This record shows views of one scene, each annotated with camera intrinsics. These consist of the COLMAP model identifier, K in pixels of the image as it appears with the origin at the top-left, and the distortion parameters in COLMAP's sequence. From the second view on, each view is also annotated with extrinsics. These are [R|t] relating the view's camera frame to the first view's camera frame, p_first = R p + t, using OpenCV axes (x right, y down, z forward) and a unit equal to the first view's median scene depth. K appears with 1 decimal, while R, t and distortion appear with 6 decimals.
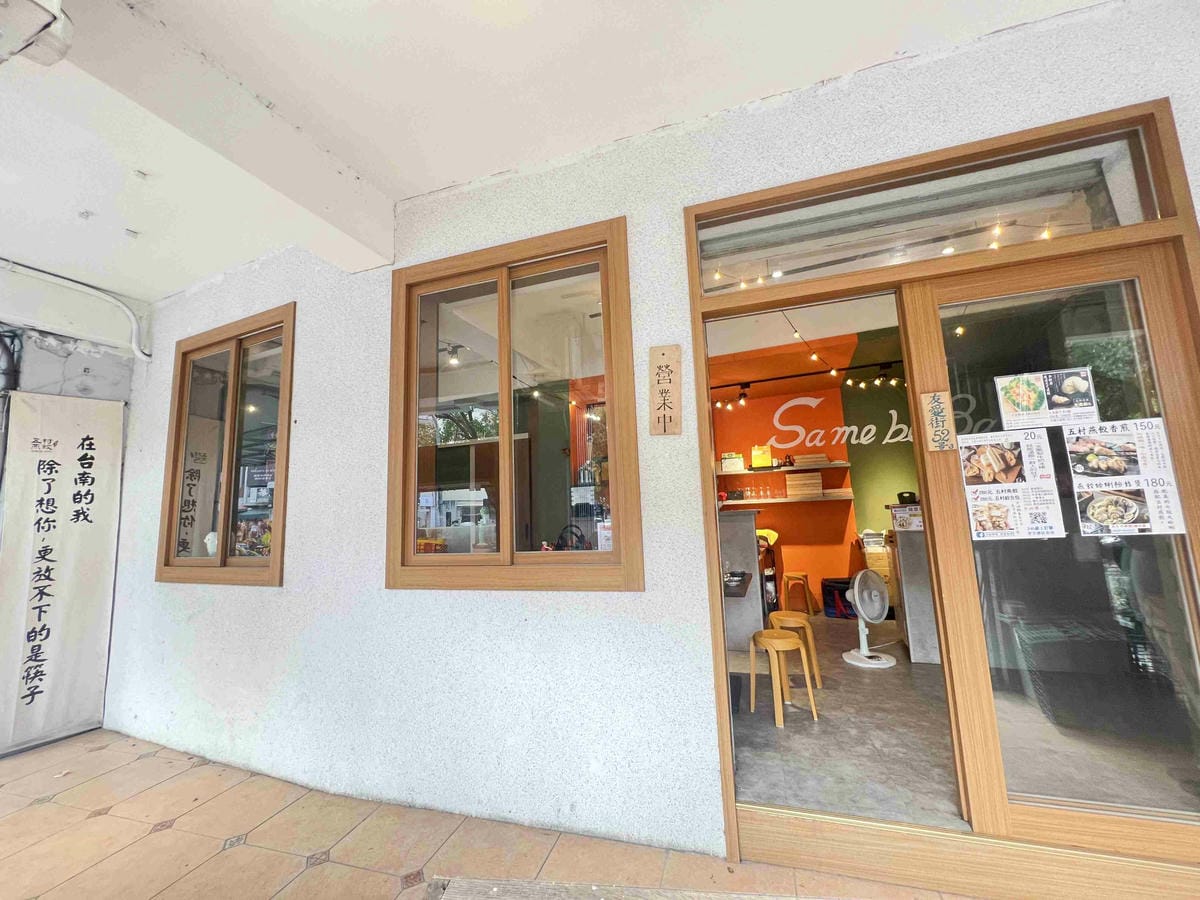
lens RADIAL K [[482.7, 0, 599.4], [0, 482.7, 454.5], [0, 0, 1]] dist [0.000045, 0.000013]
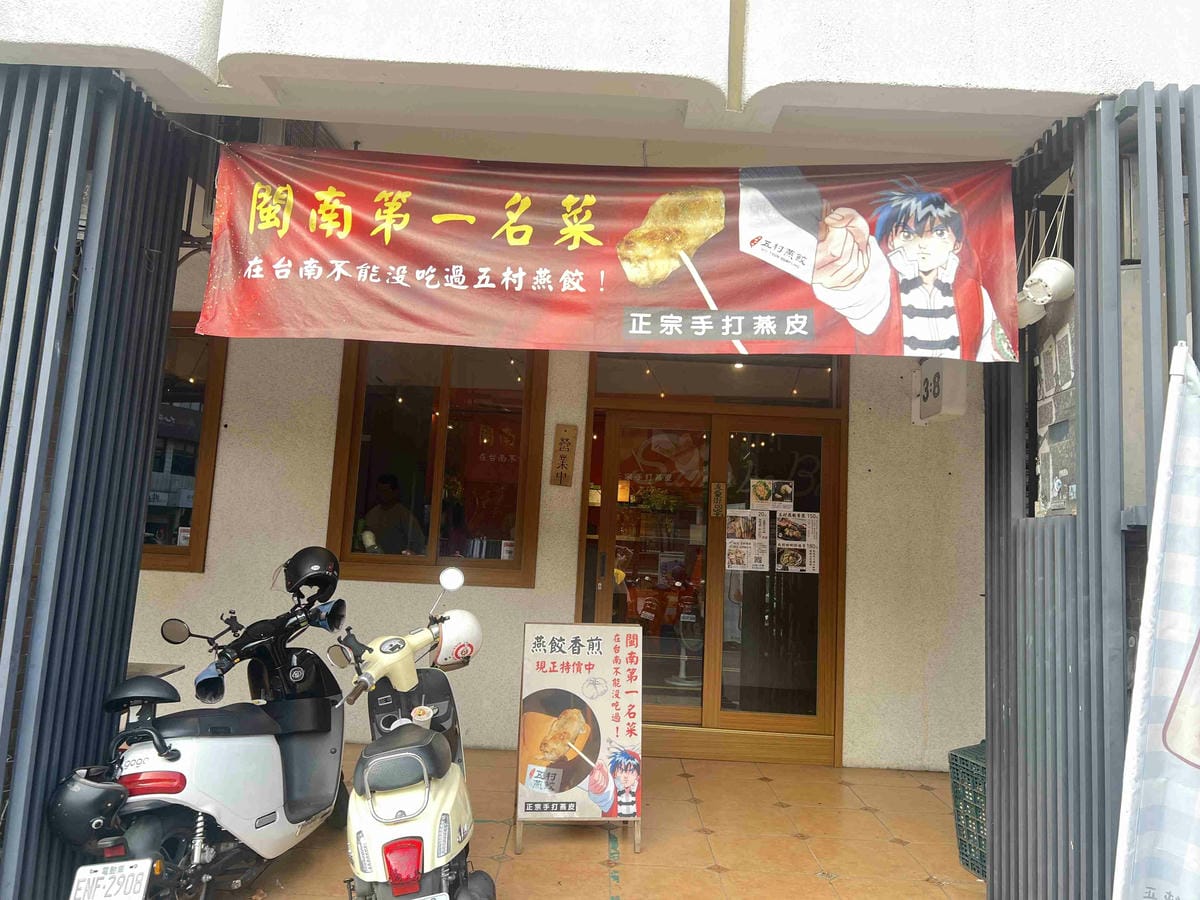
lens RADIAL K [[912.6, 0, 600.0], [0, 912.6, 450.0], [0, 0, 1]] dist [0.181038, -0.219523]
pose [[0.946843, 0.123004, 0.297250, -0.717093], [-0.128031, 0.991767, -0.002578, -0.189505], [-0.295120, -0.035616, 0.954796, -2.069090]]
